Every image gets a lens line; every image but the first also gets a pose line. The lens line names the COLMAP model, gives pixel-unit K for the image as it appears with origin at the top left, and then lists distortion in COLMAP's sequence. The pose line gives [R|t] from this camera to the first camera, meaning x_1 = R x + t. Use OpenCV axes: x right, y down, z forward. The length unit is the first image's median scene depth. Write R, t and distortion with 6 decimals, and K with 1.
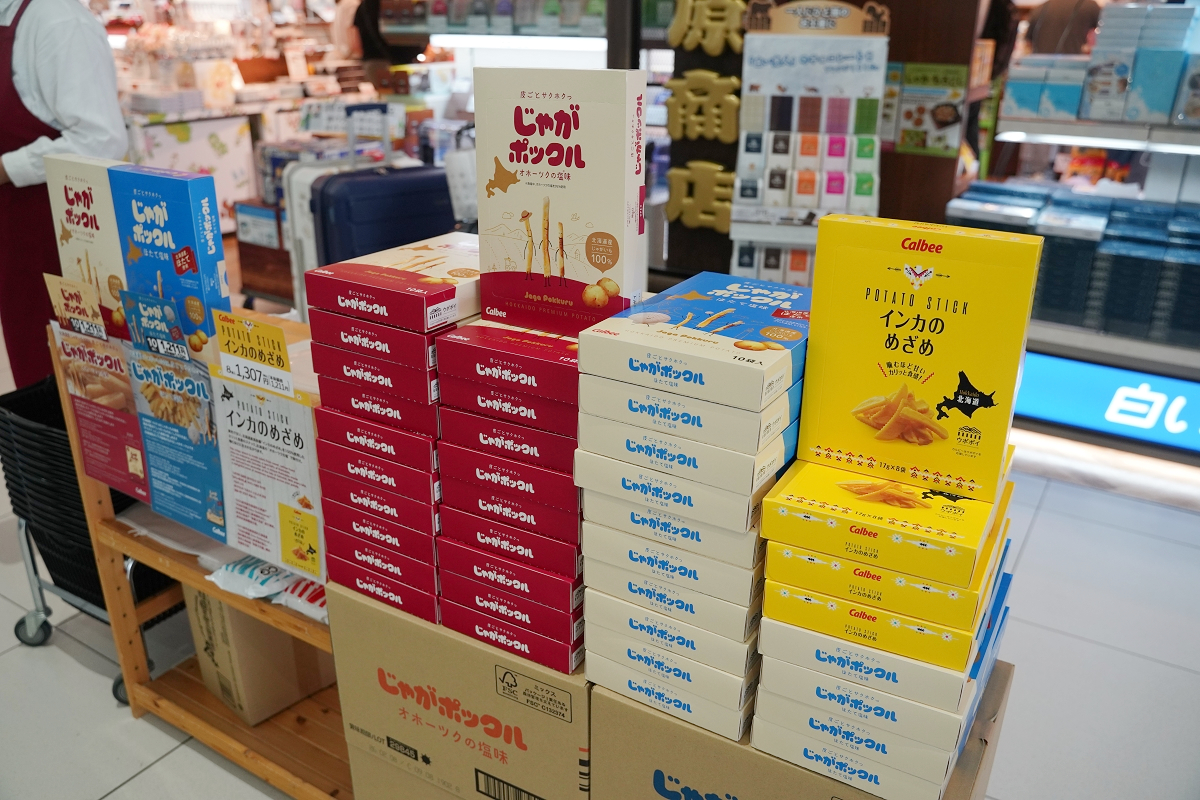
lens RADIAL K [[956.3, 0, 600.0], [0, 956.3, 400.0], [0, 0, 1]] dist [-0.103225, 0.096791]
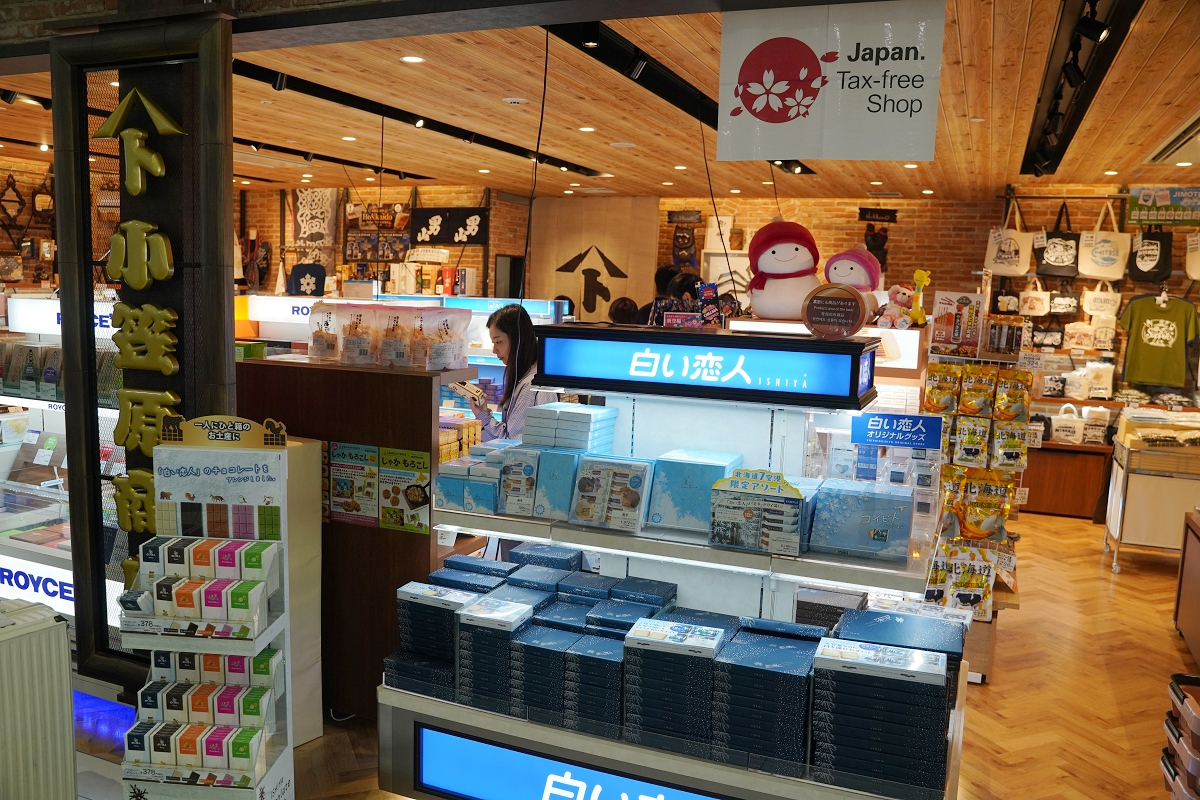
lens RADIAL K [[956.3, 0, 600.0], [0, 956.3, 400.0], [0, 0, 1]] dist [-0.103225, 0.096791]
pose [[0.988169, 0.002560, 0.153345, 0.471657], [0.037159, 0.966072, -0.255584, -0.147031], [-0.148797, 0.258259, 0.954548, -0.087414]]
